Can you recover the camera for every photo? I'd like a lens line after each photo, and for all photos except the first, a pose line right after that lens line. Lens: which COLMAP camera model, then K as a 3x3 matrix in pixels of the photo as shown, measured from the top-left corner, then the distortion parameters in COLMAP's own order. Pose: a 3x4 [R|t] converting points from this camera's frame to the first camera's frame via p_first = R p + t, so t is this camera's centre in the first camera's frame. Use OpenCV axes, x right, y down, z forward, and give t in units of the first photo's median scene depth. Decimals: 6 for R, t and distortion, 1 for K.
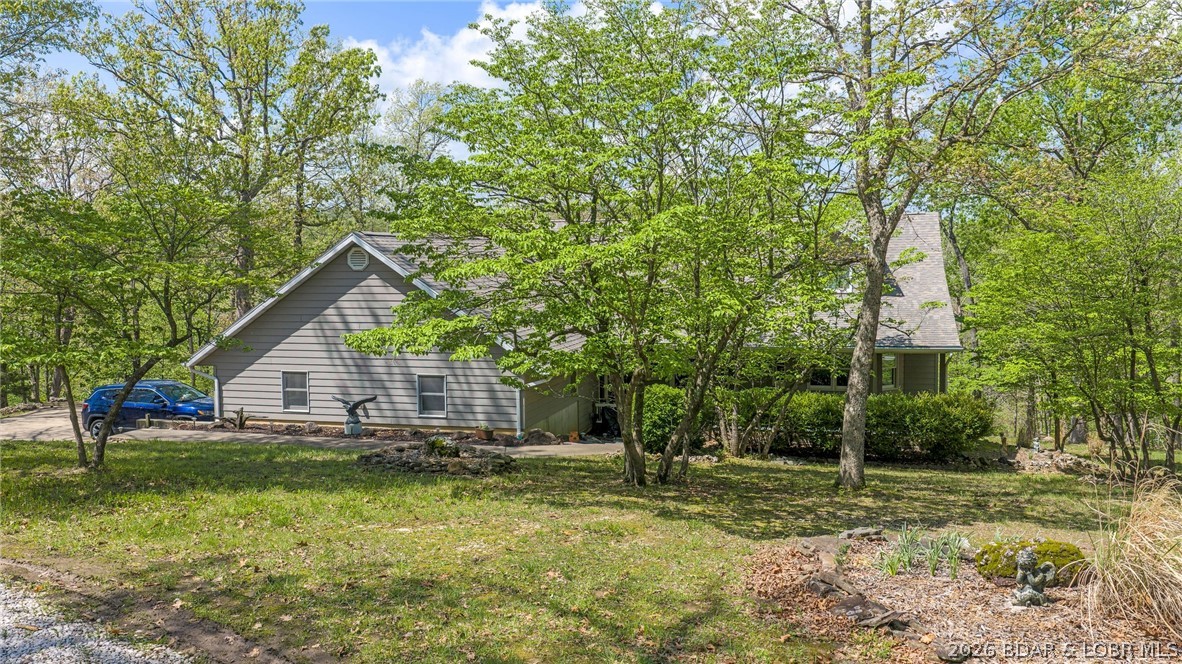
lens RADIAL K [[929.9, 0, 591.0], [0, 929.9, 332.0], [0, 0, 1]] dist [-0.001430, -0.002360]
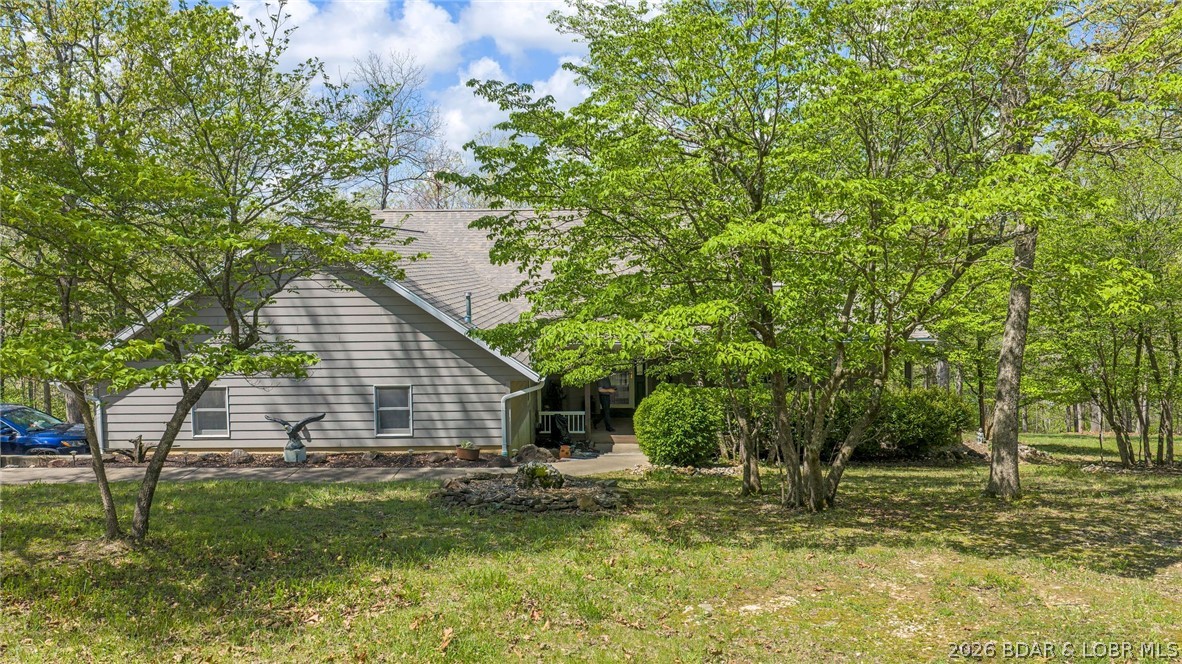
lens RADIAL K [[929.9, 0, 591.0], [0, 929.9, 332.0], [0, 0, 1]] dist [-0.001430, -0.002360]
pose [[0.972044, -0.019880, 0.233956, -0.189705], [0.020760, 0.999784, -0.001300, 0.002854], [-0.233880, 0.006121, 0.972246, 0.146831]]
